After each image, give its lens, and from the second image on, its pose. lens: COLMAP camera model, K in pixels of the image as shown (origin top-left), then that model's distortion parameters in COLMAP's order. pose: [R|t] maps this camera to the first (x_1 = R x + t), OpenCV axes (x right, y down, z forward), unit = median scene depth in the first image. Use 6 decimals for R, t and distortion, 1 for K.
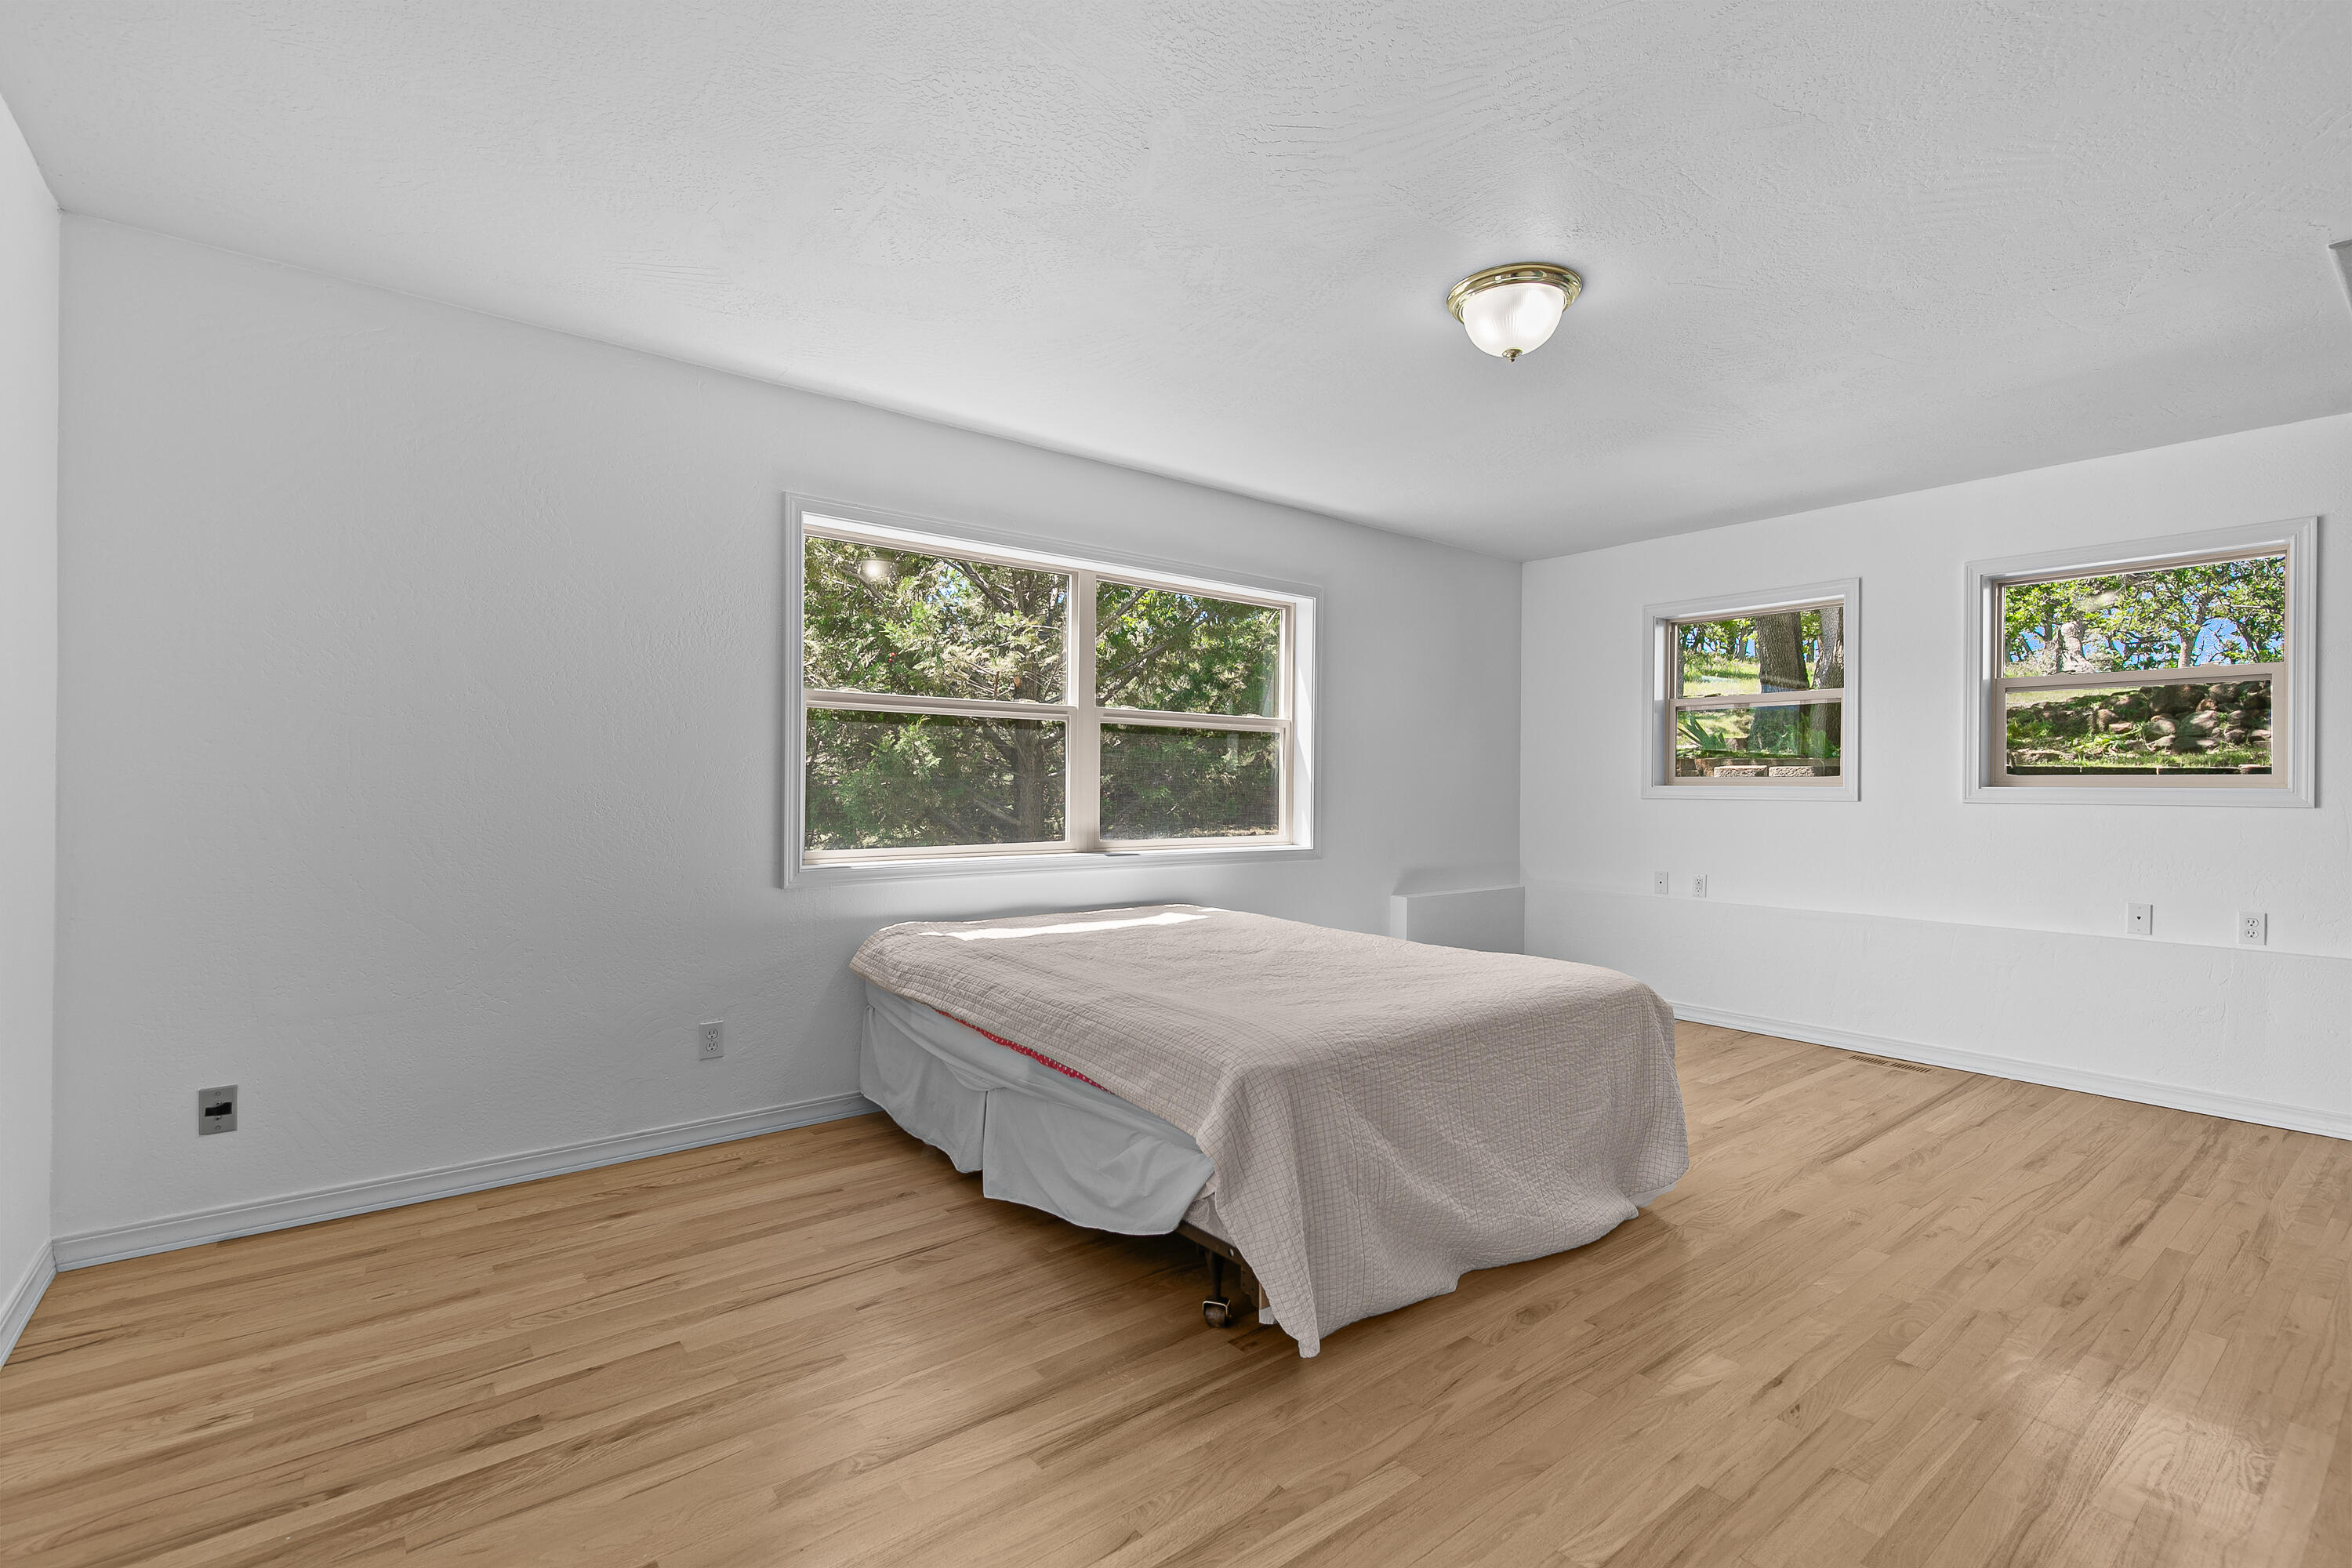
lens RADIAL K [[1062.9, 0, 1181.4], [0, 1062.9, 783.2], [0, 0, 1]] dist [0.001378, 0.000176]
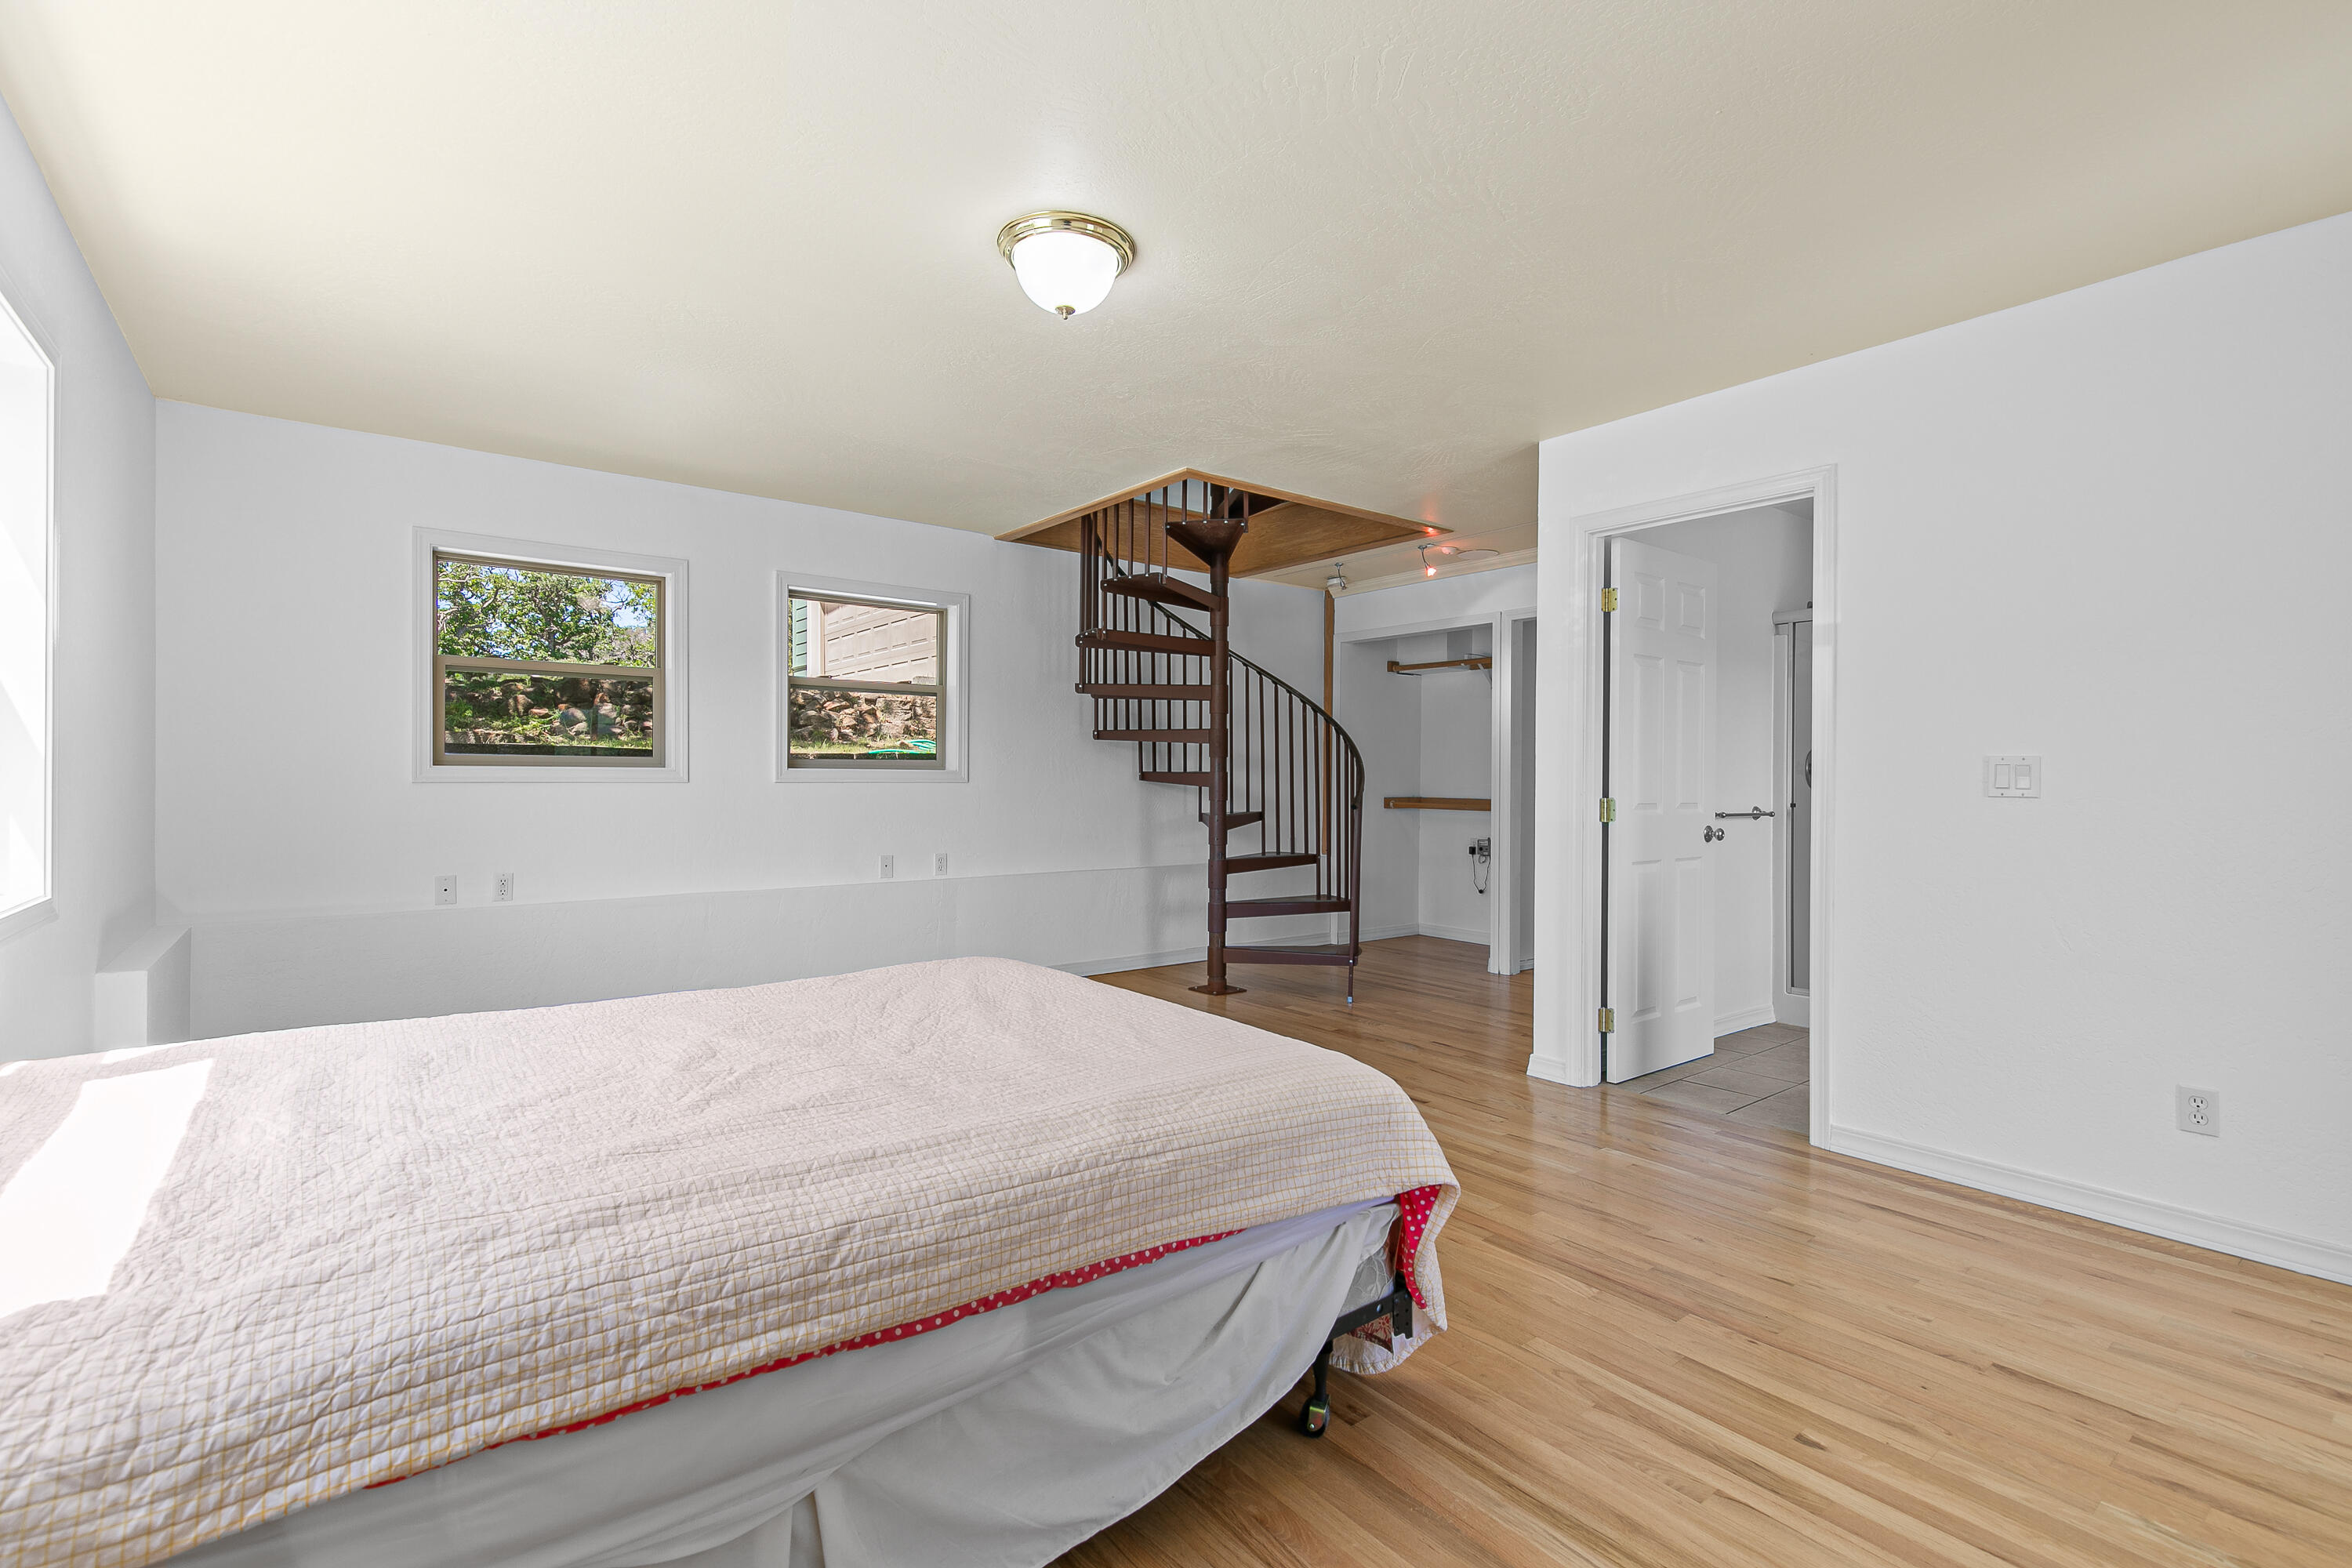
lens RADIAL K [[1062.9, 0, 1181.4], [0, 1062.9, 783.2], [0, 0, 1]] dist [0.001378, 0.000176]
pose [[0.008166, -0.015035, 0.999854, -0.435478], [-0.007028, 0.999861, 0.015092, -0.000795], [-0.999942, -0.007150, 0.008059, 0.614335]]
